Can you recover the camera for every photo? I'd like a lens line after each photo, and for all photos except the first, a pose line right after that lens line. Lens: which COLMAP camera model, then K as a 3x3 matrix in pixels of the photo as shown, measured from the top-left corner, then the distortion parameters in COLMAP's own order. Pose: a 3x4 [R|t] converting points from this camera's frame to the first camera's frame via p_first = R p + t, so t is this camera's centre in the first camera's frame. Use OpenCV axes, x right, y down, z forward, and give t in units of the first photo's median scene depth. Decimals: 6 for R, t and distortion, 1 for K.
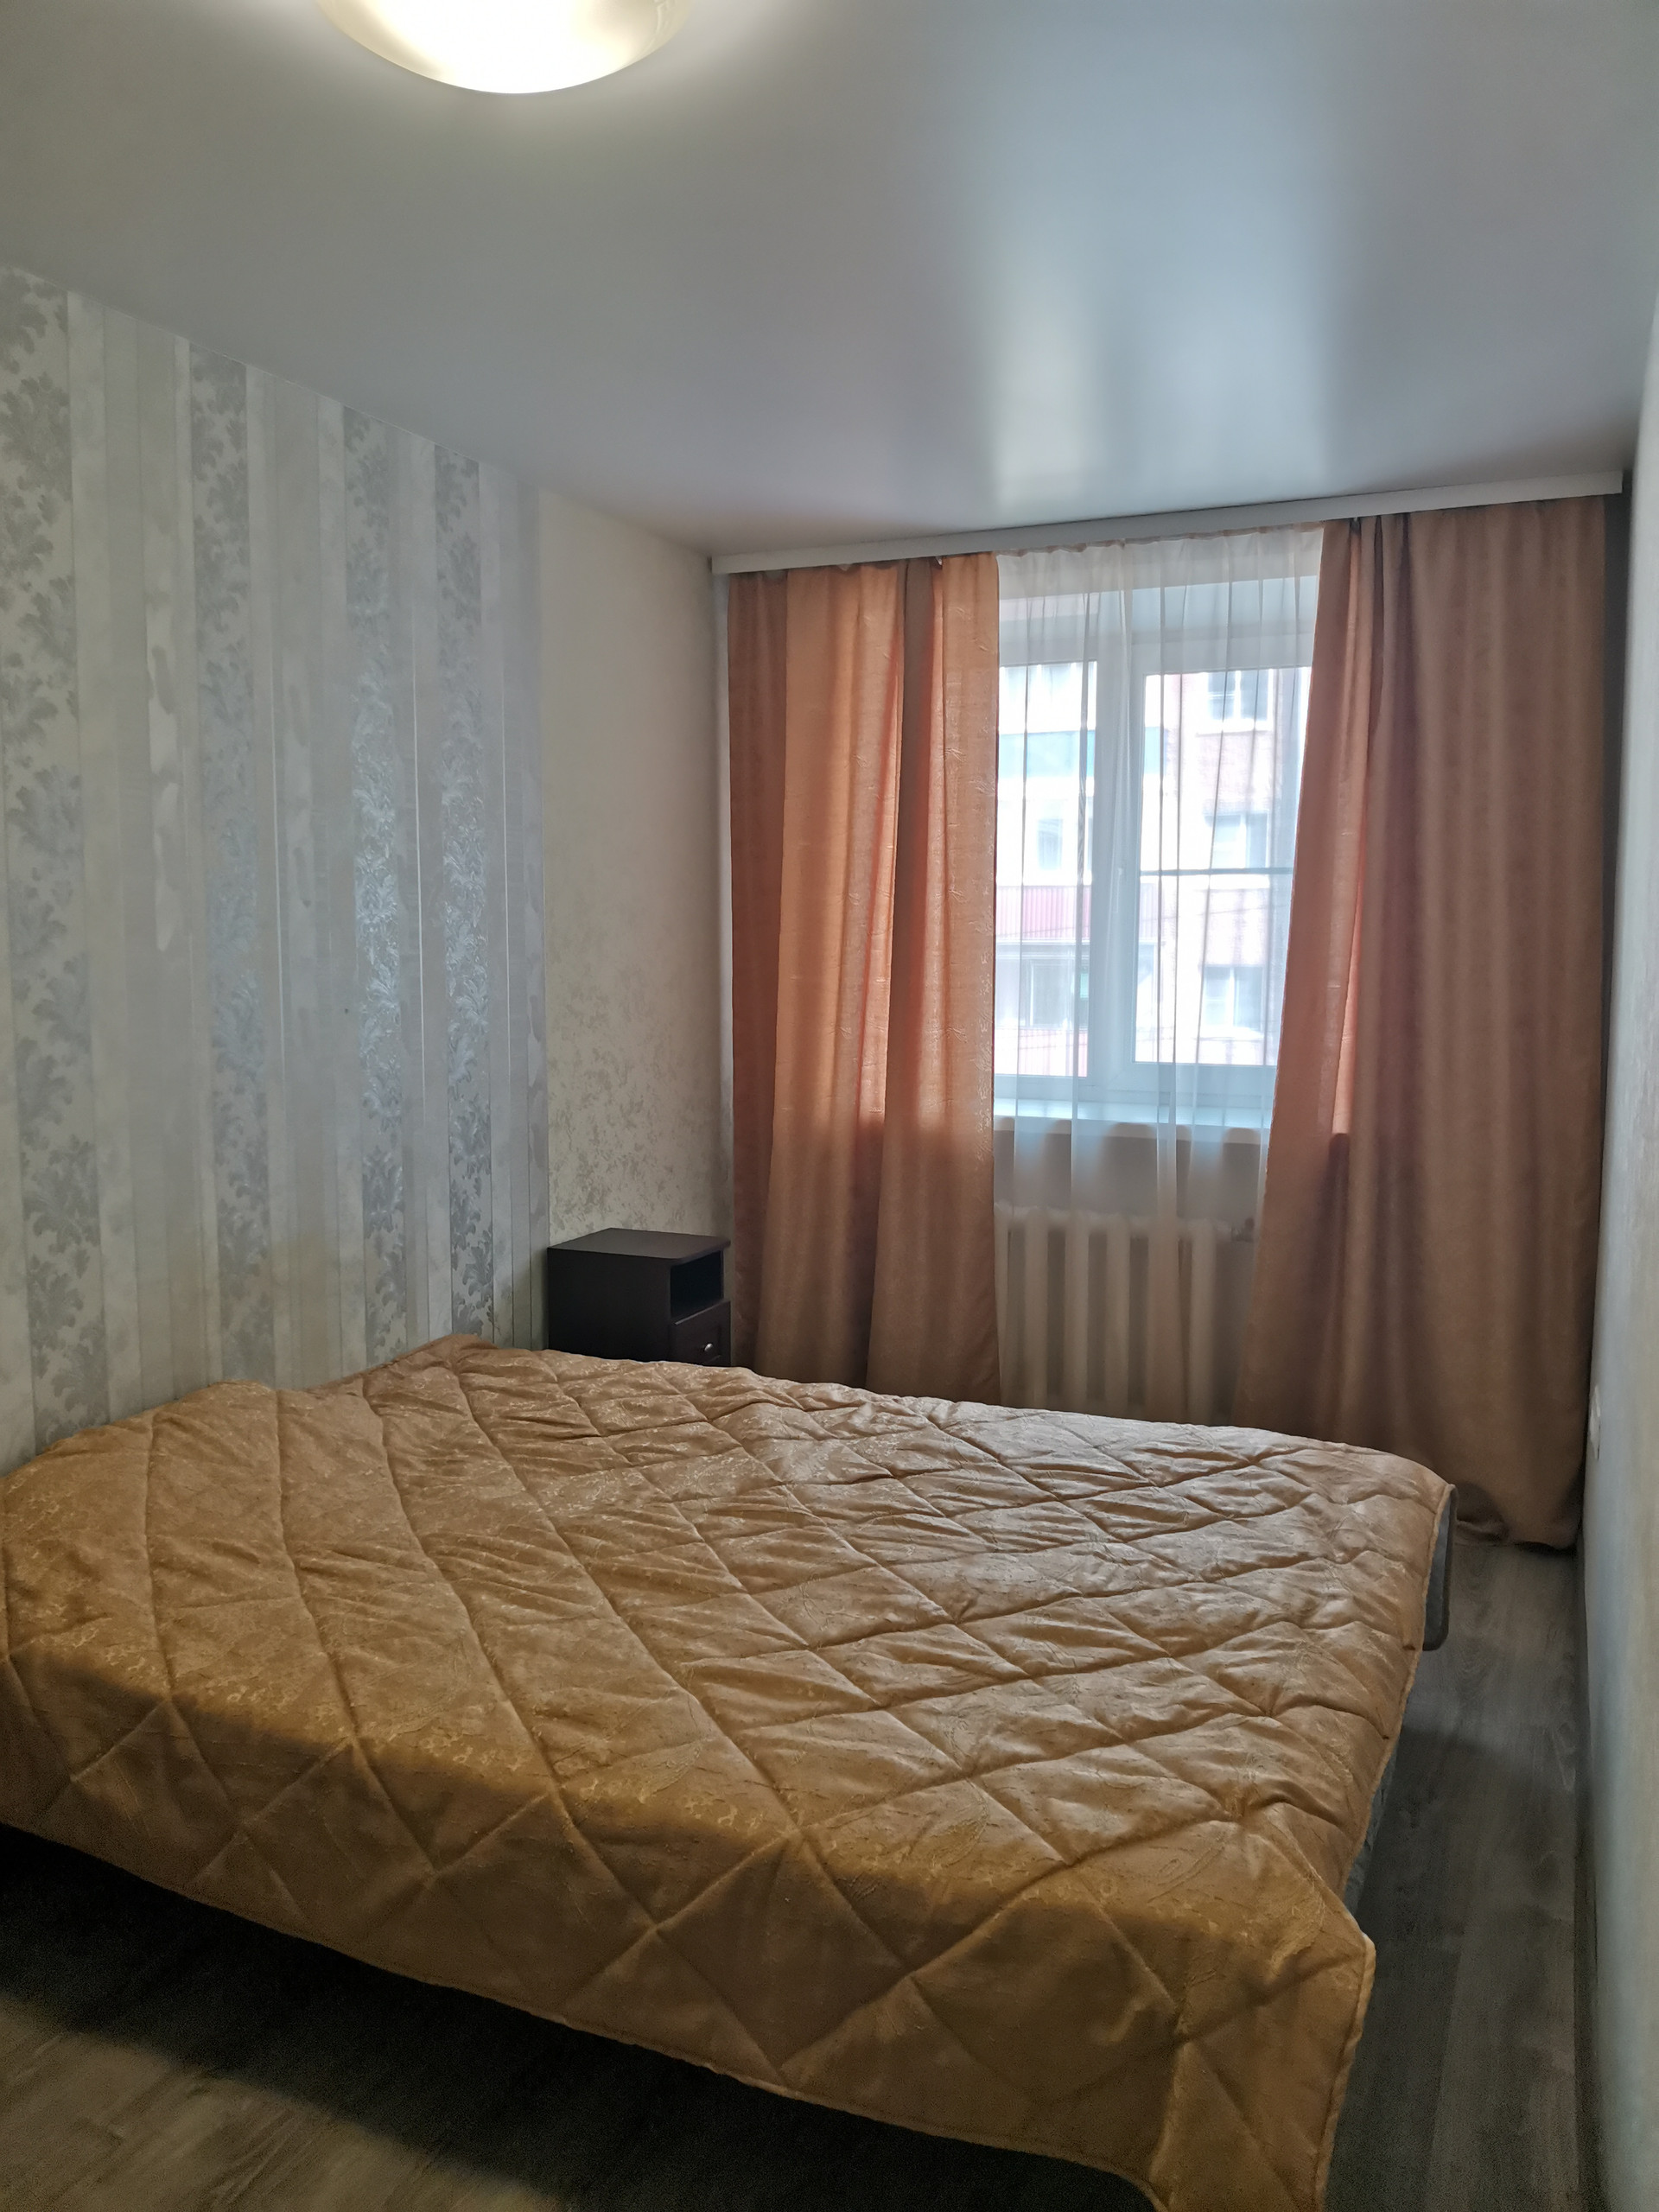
lens RADIAL K [[1646.4, 0, 829.5], [0, 1646.4, 1106.0], [0, 0, 1]] dist [0.017501, -0.114619]
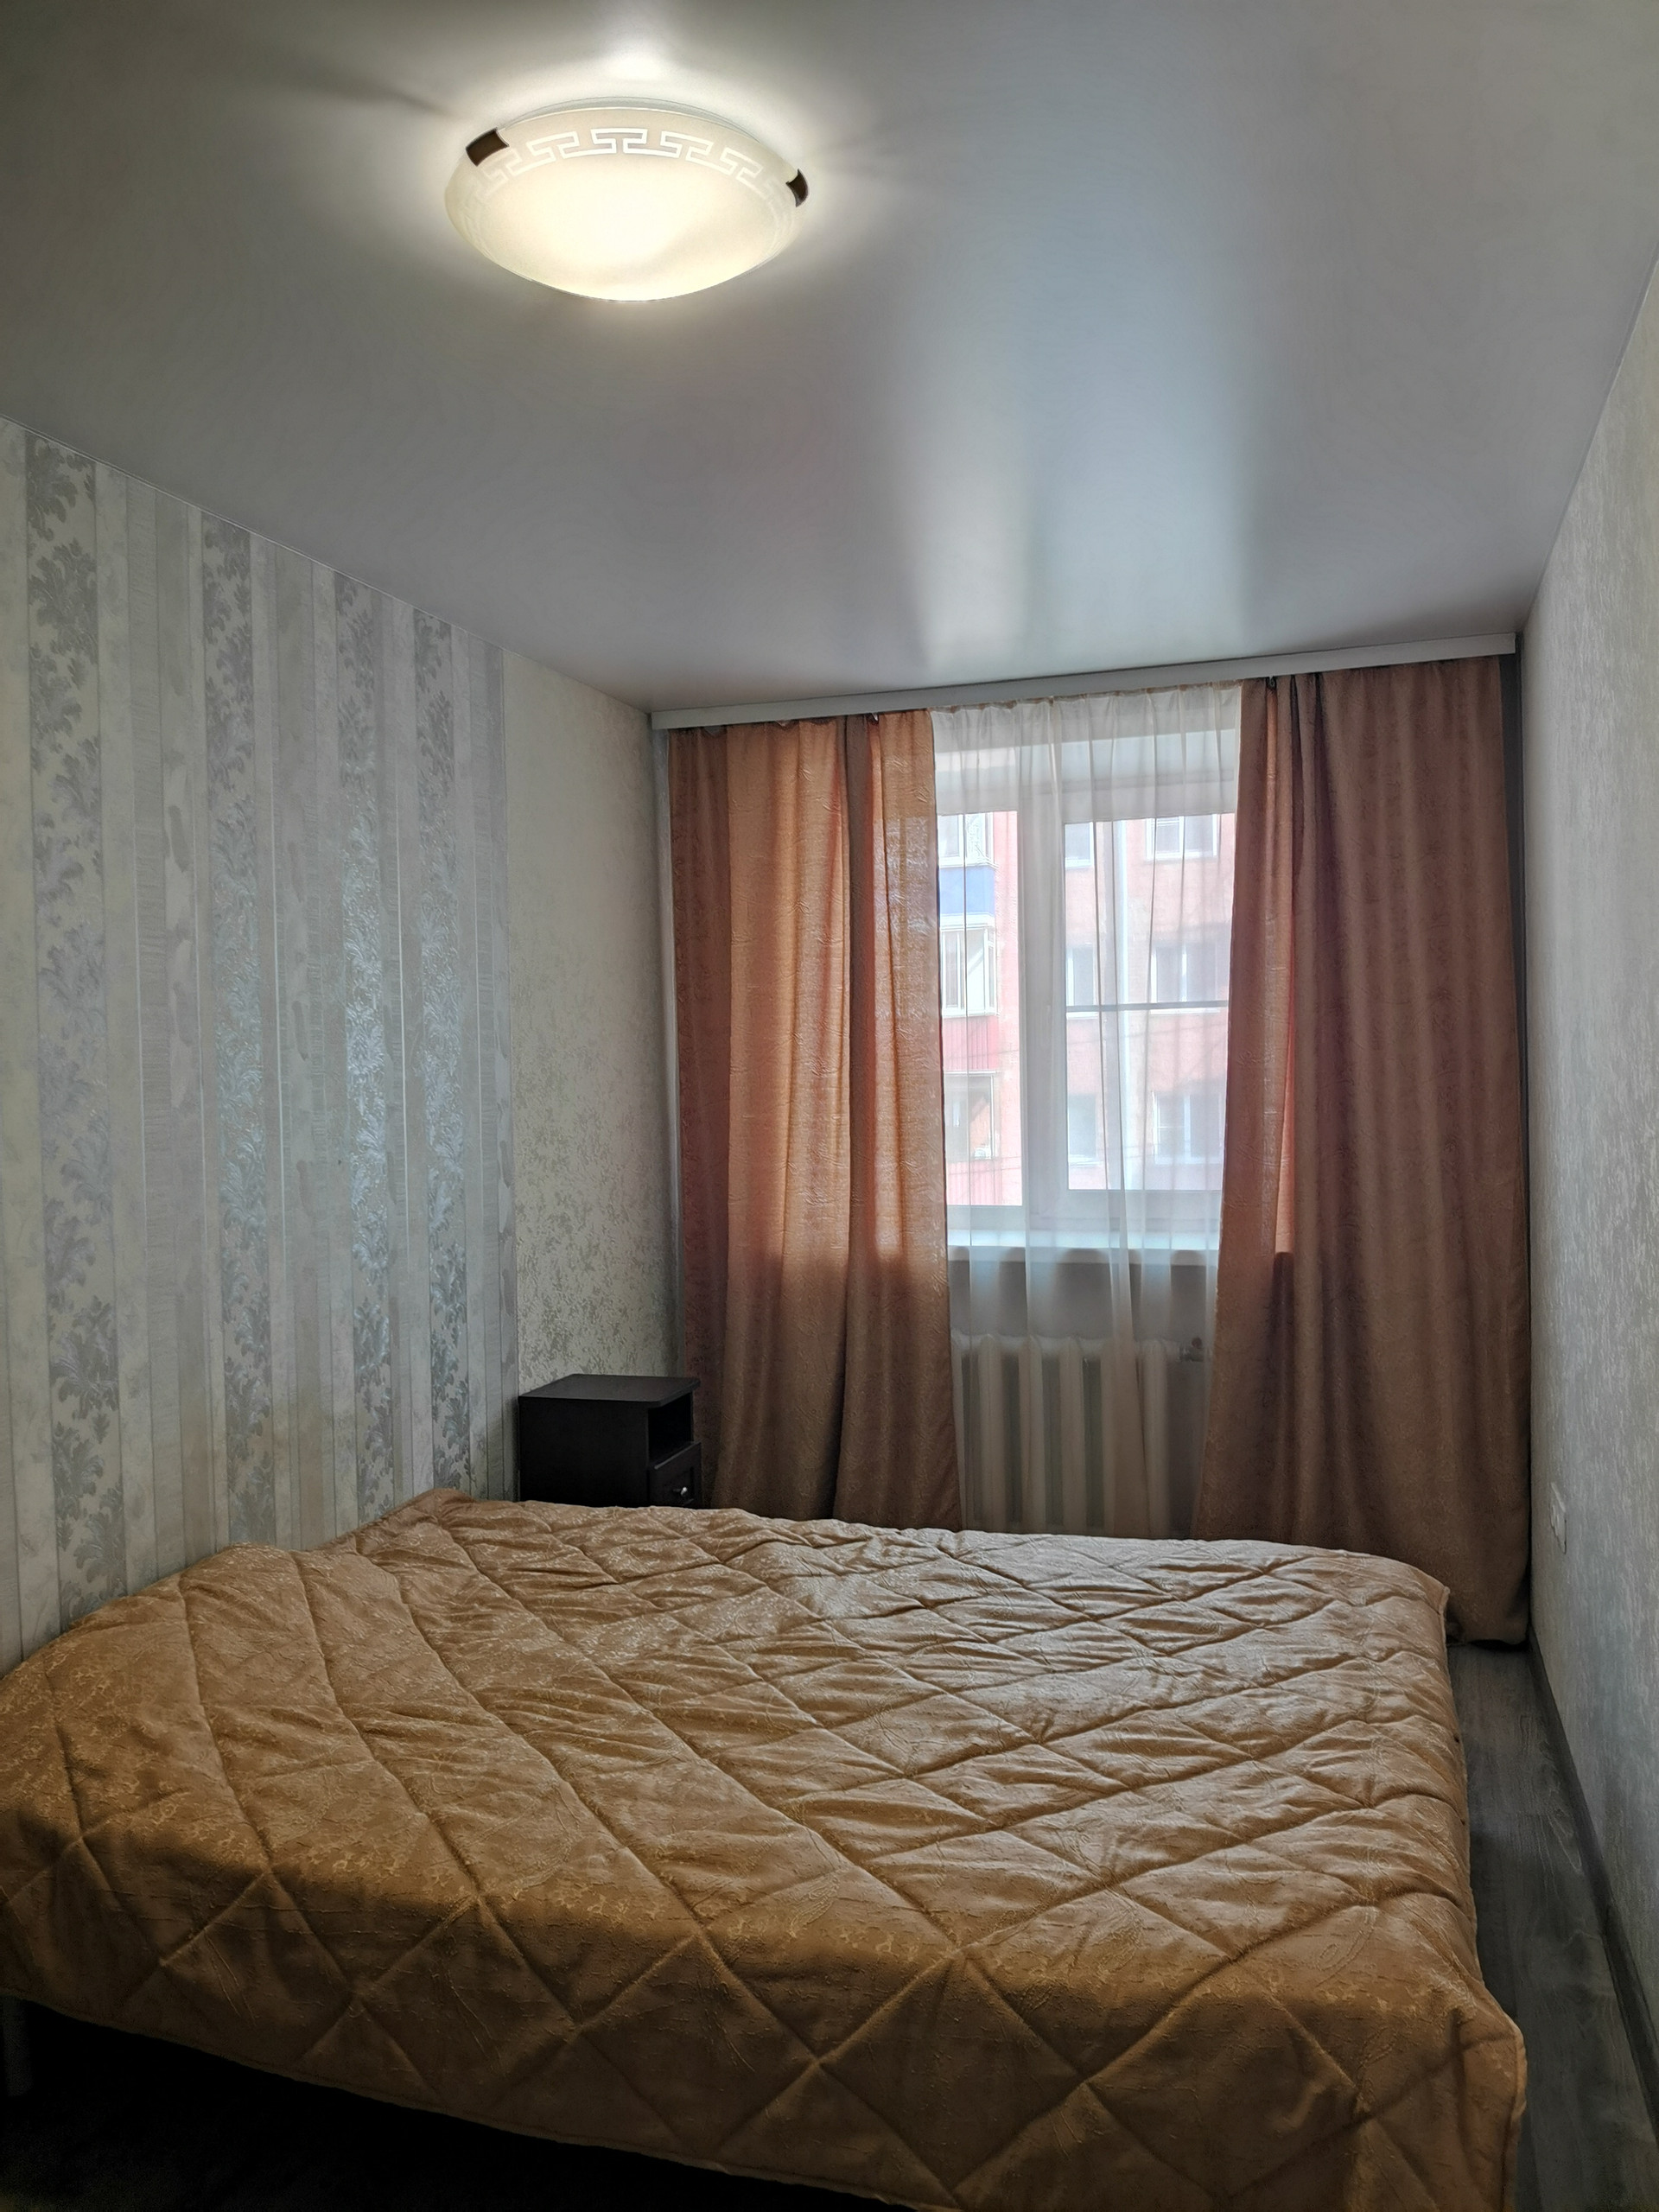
lens RADIAL K [[1654.6, 0, 862.7], [0, 1654.6, 1104.1], [0, 0, 1]] dist [-0.007213, -0.068809]
pose [[0.994046, -0.025146, 0.106016, -0.113849], [0.033903, 0.996087, -0.081619, -0.001115], [-0.103549, 0.084727, 0.991009, -0.032209]]
